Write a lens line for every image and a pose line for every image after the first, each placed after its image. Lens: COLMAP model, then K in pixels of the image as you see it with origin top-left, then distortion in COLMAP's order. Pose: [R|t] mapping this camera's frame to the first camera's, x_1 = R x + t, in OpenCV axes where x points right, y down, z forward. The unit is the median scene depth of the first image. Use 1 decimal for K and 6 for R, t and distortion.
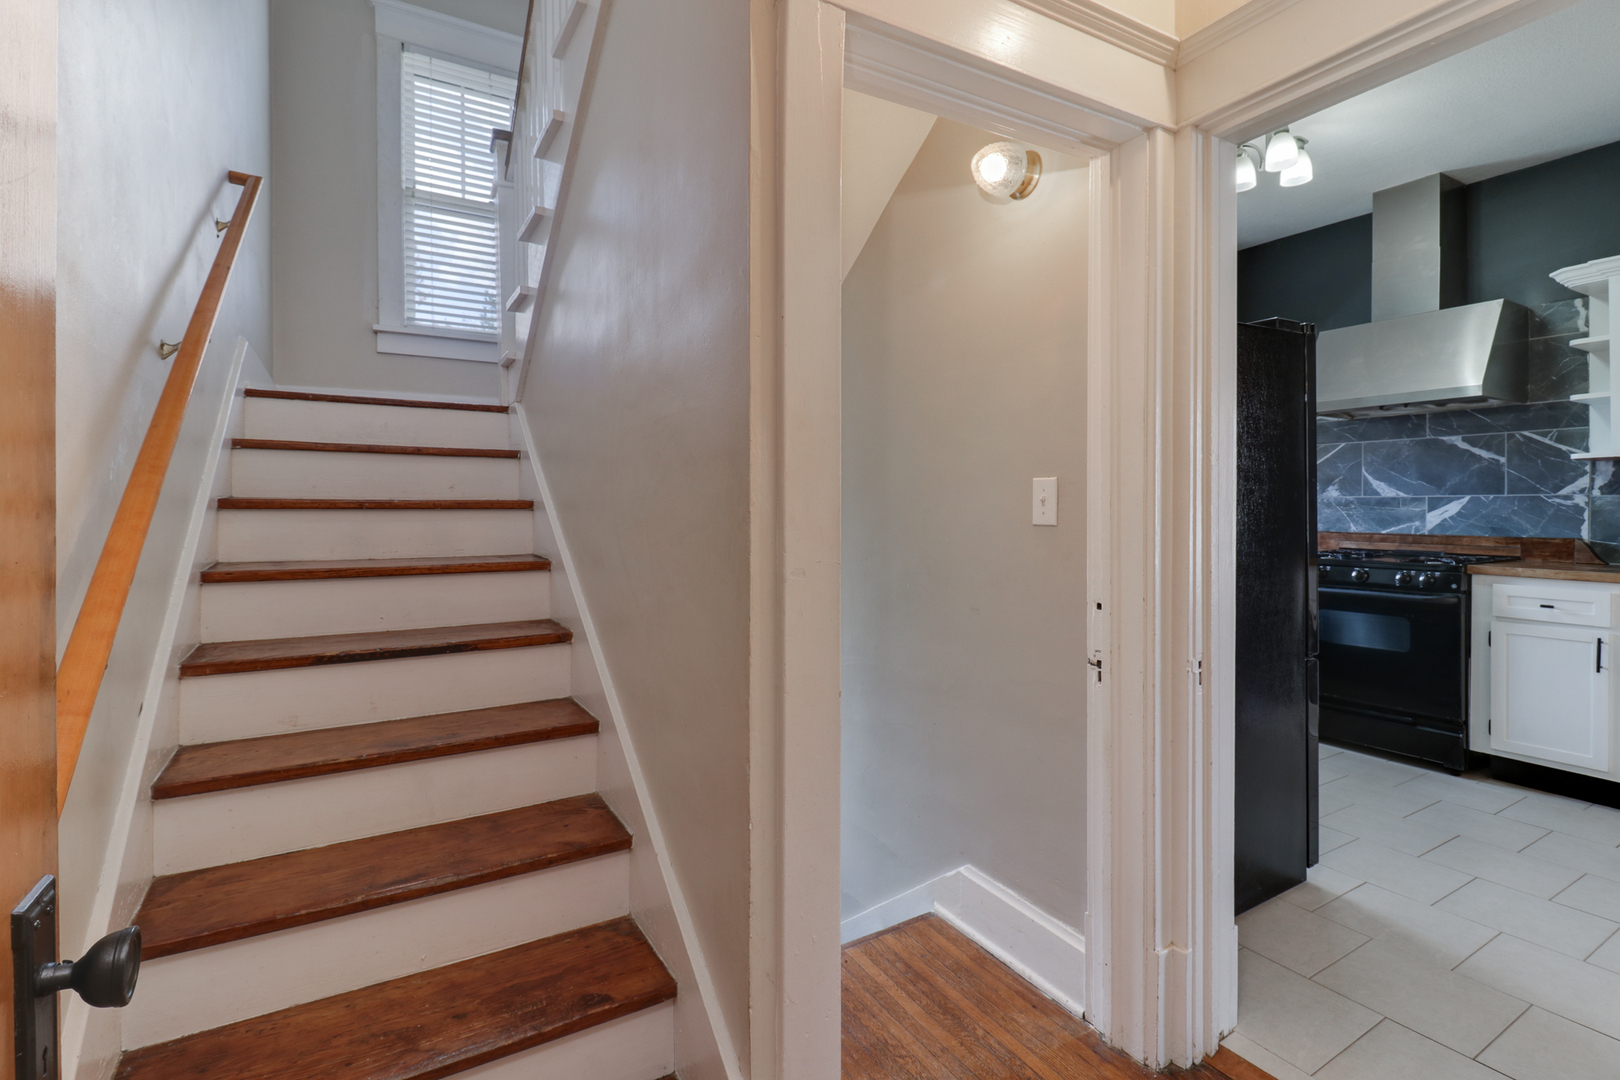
lens RADIAL K [[714.2, 0, 775.3], [0, 714.2, 504.5], [0, 0, 1]] dist [-0.002381, -0.000976]
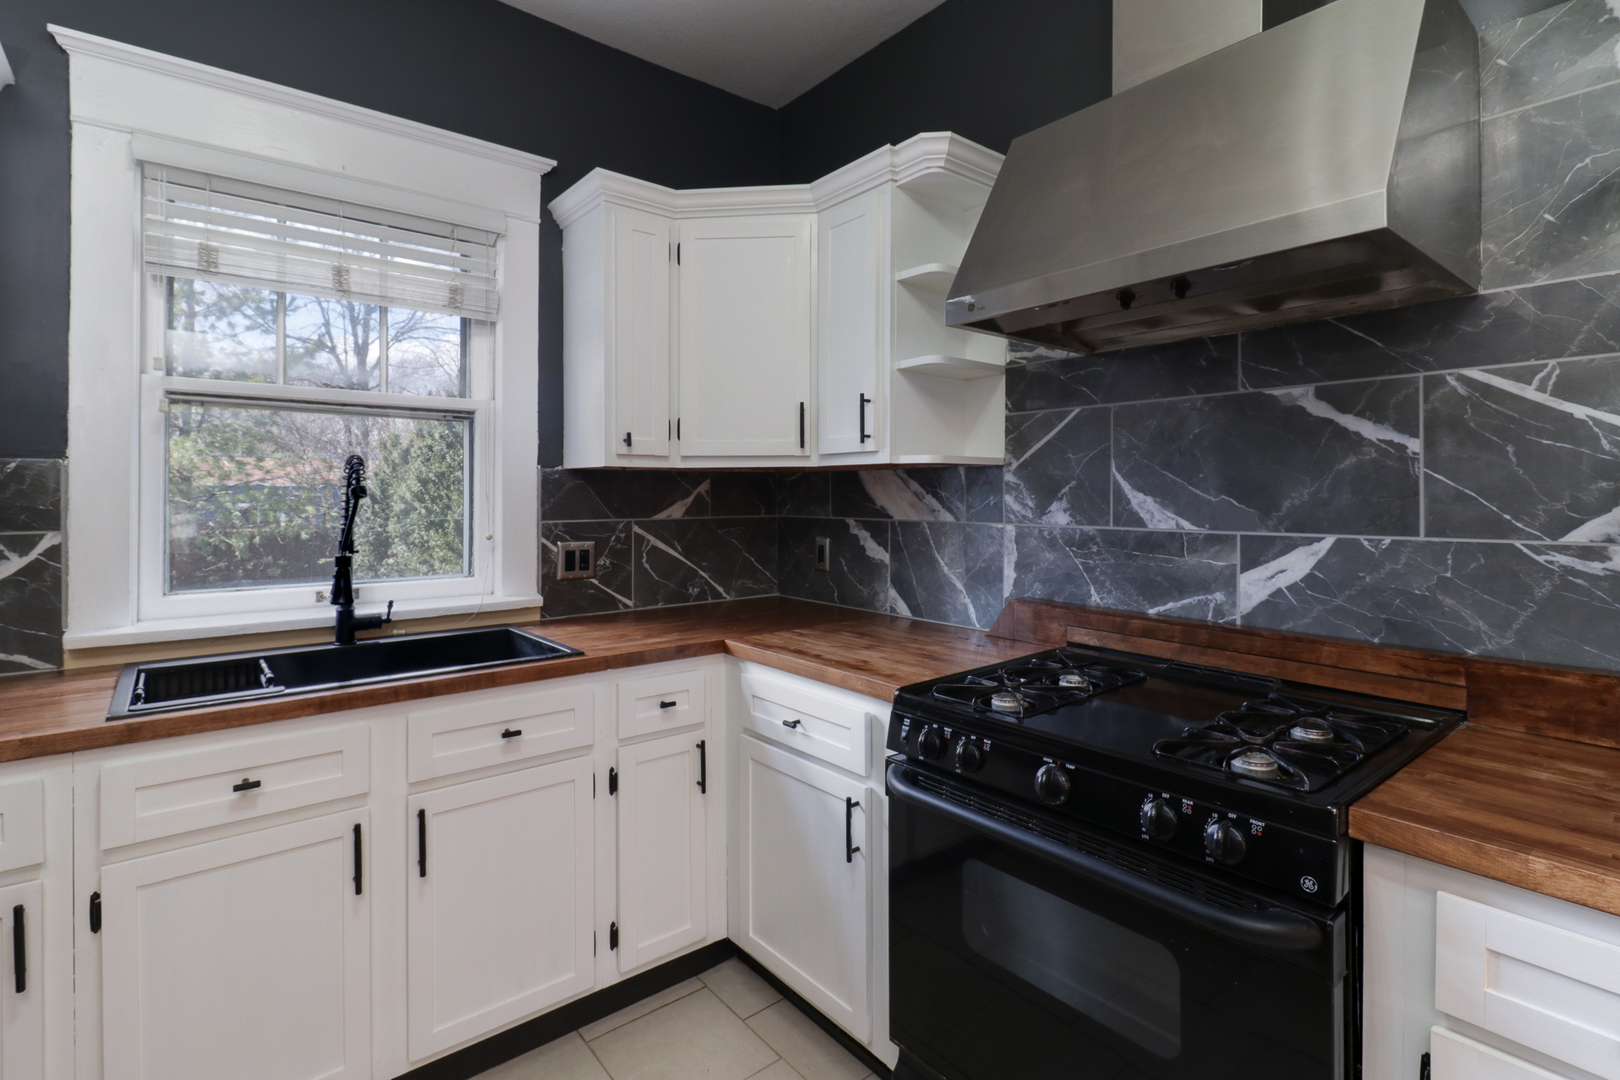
lens RADIAL K [[756.1, 0, 751.7], [0, 756.1, 493.1], [0, 0, 1]] dist [0.012516, -0.007194]
pose [[0.988889, -0.006930, 0.148492, 0.590902], [0.006670, 0.999975, 0.002248, -0.039068], [-0.148504, -0.001232, 0.988911, 0.628802]]
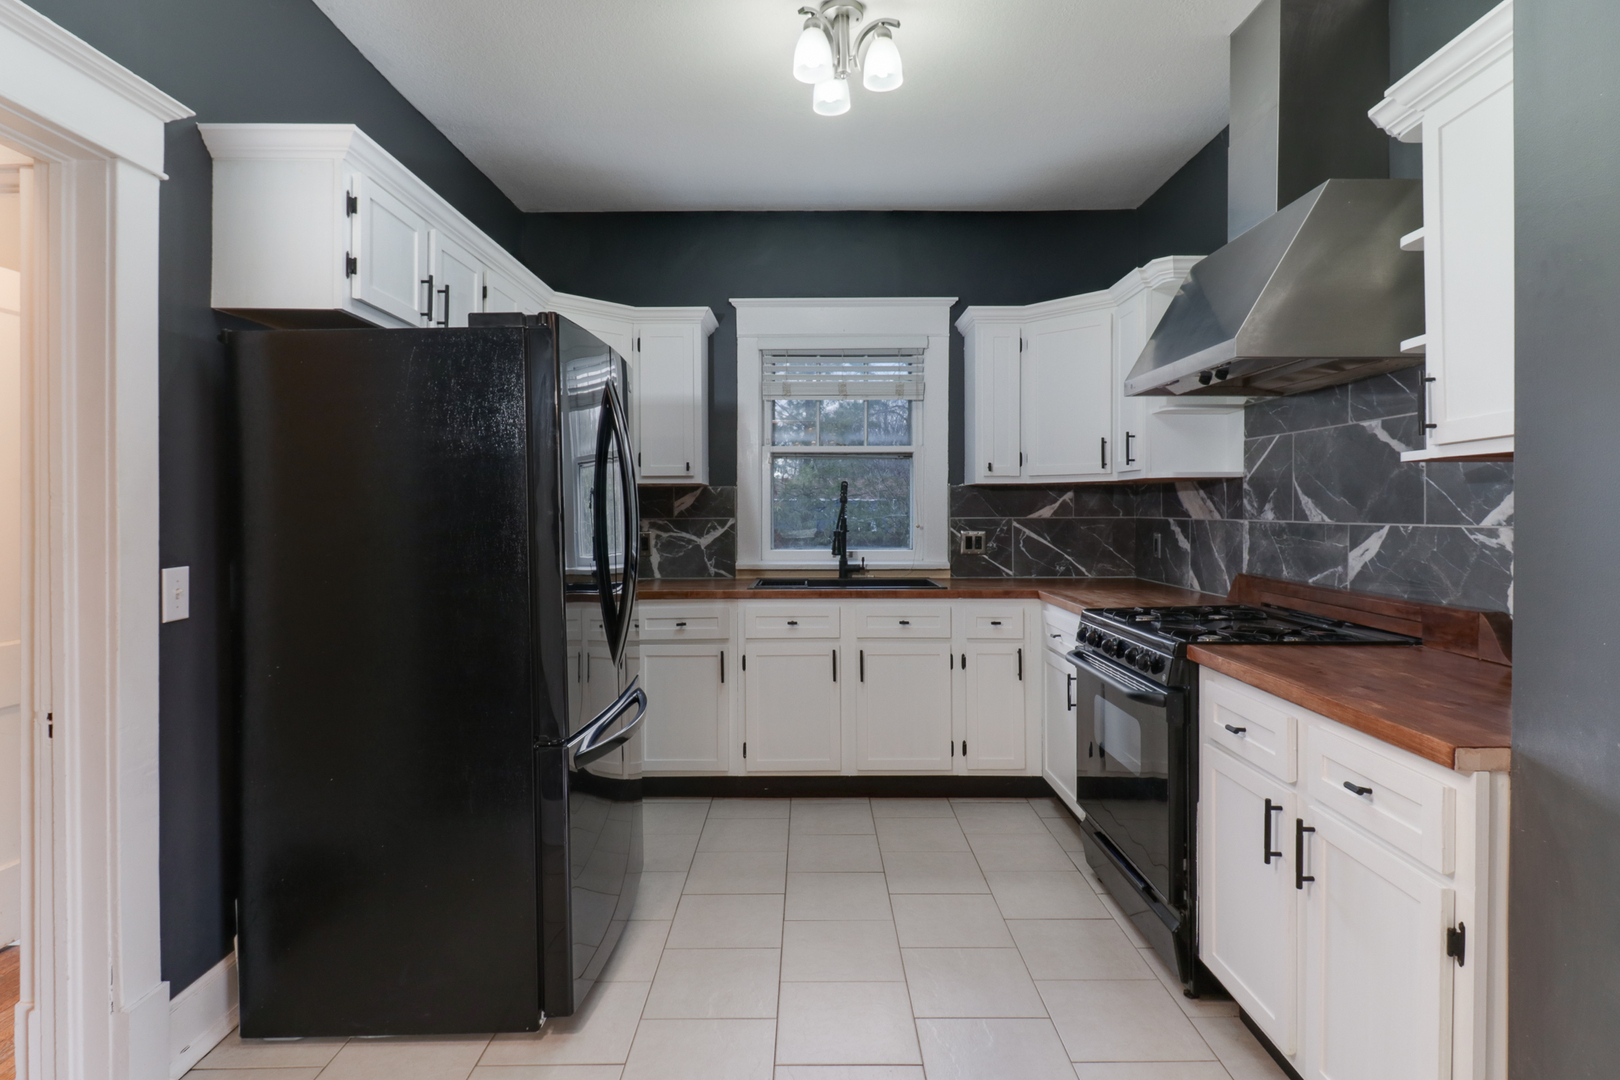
lens RADIAL K [[756.1, 0, 808.6], [0, 756.1, 522.7], [0, 0, 1]] dist [0.012516, -0.007194]
pose [[0.877825, 0.000923, -0.478981, 0.856441], [0.009427, 0.999771, 0.019205, -0.029588], [0.478889, -0.021374, 0.877615, 0.247554]]
